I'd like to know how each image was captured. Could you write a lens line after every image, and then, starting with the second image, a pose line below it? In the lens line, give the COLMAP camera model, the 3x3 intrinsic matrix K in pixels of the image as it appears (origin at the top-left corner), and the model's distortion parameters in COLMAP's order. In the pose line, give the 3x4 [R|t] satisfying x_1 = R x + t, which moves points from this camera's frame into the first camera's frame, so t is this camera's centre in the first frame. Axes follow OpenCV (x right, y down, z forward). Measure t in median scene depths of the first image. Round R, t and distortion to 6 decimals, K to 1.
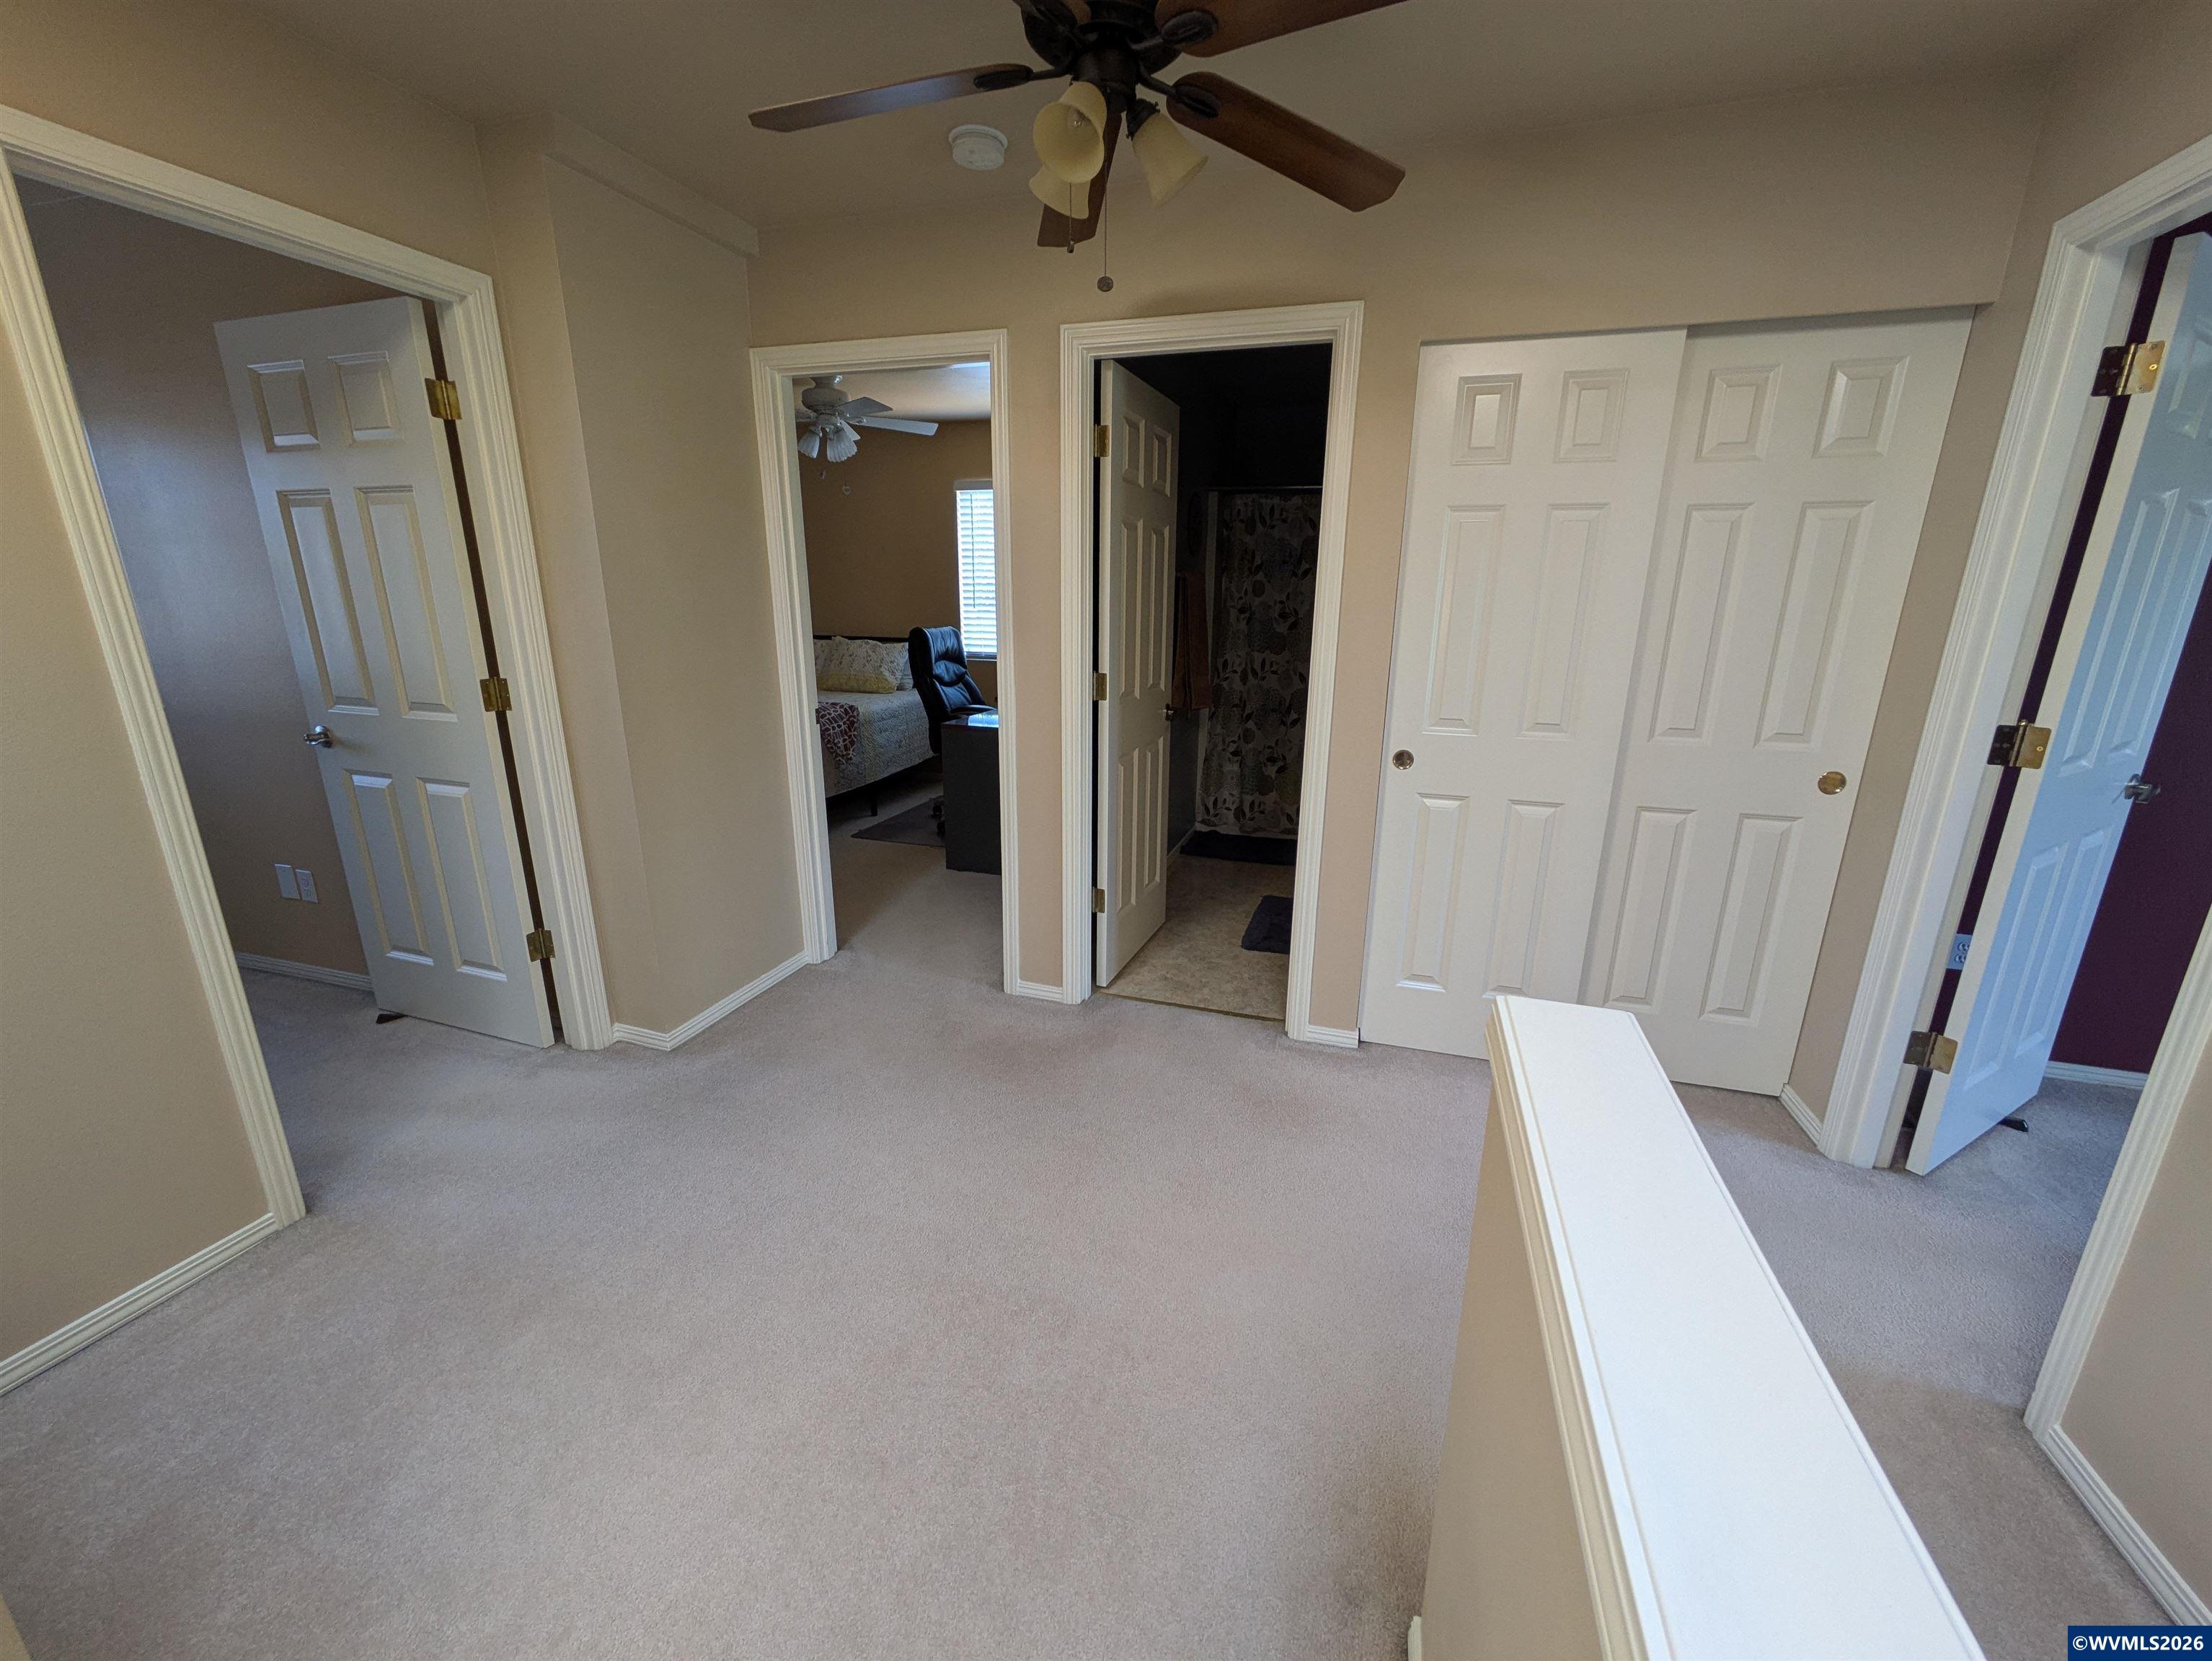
lens RADIAL K [[871.1, 0, 1114.3], [0, 871.1, 830.7], [0, 0, 1]] dist [-0.002593, 0.001989]
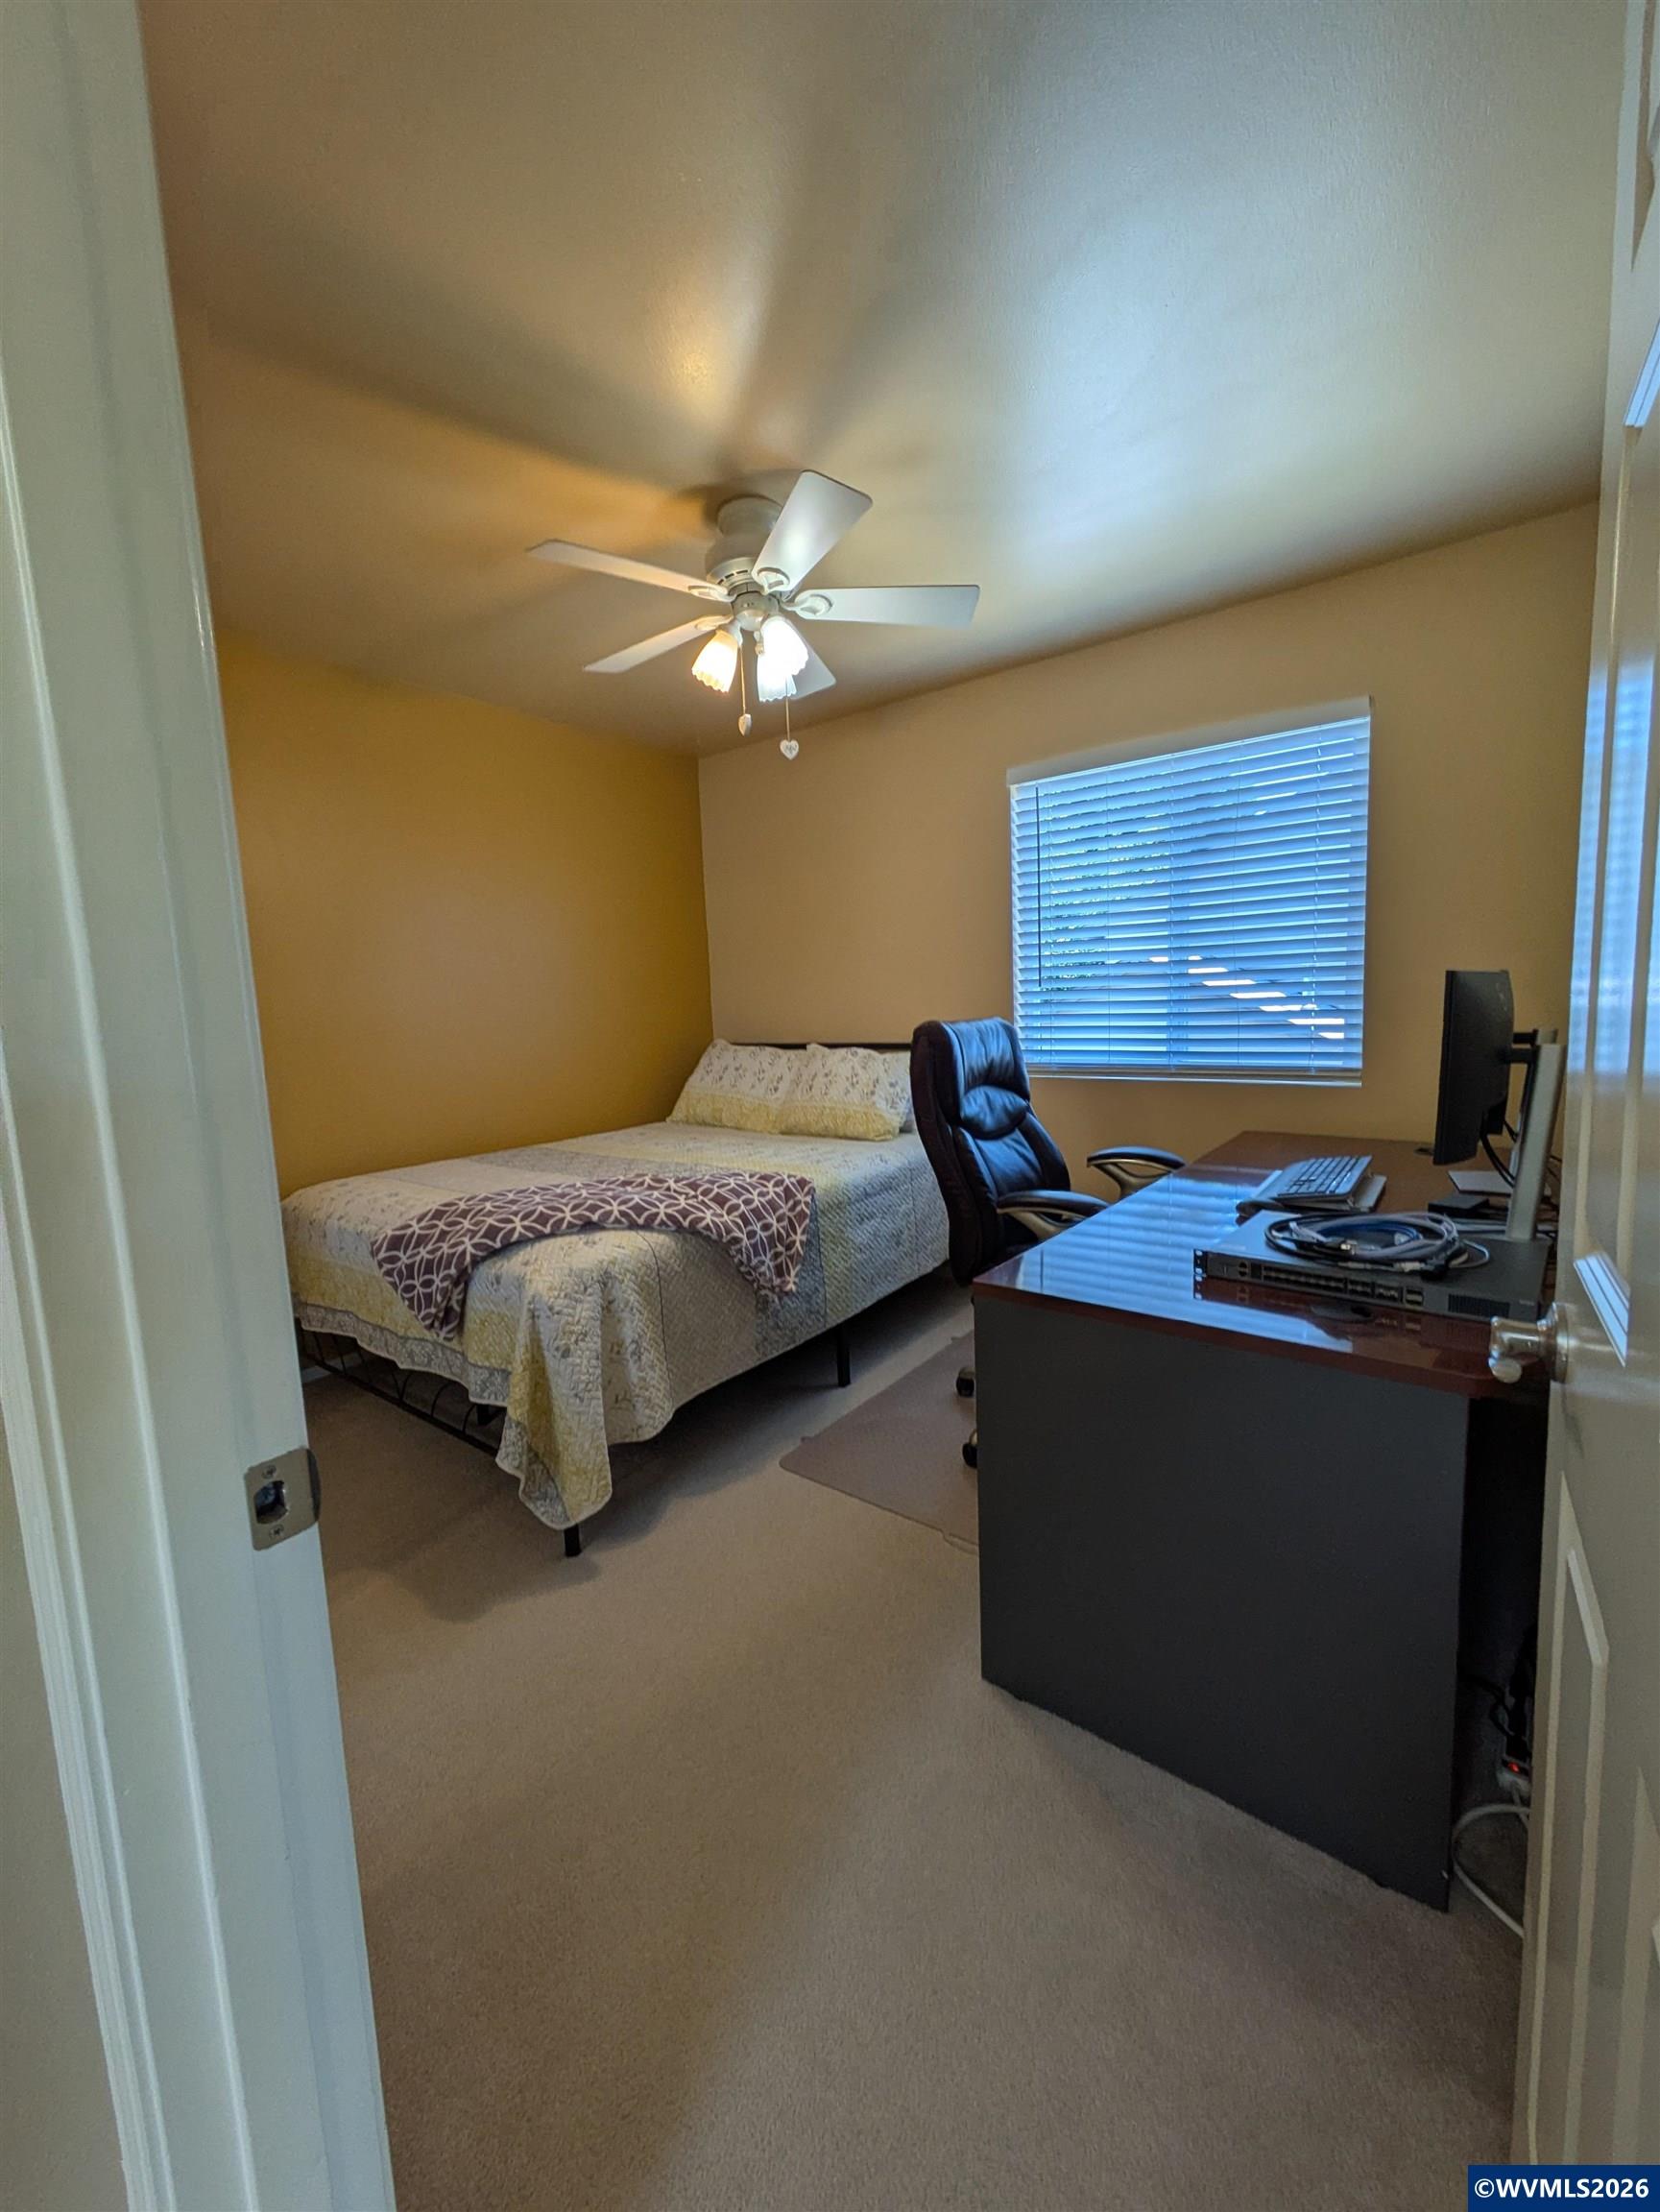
lens RADIAL K [[871.2, 0, 836.7], [0, 871.2, 1101.0], [0, 0, 1]] dist [-0.002593, 0.001989]
pose [[0.936830, -0.014433, -0.349486, -0.101397], [-0.036654, 0.989597, -0.139120, -0.115143], [0.347859, 0.143142, 0.926555, 0.516686]]
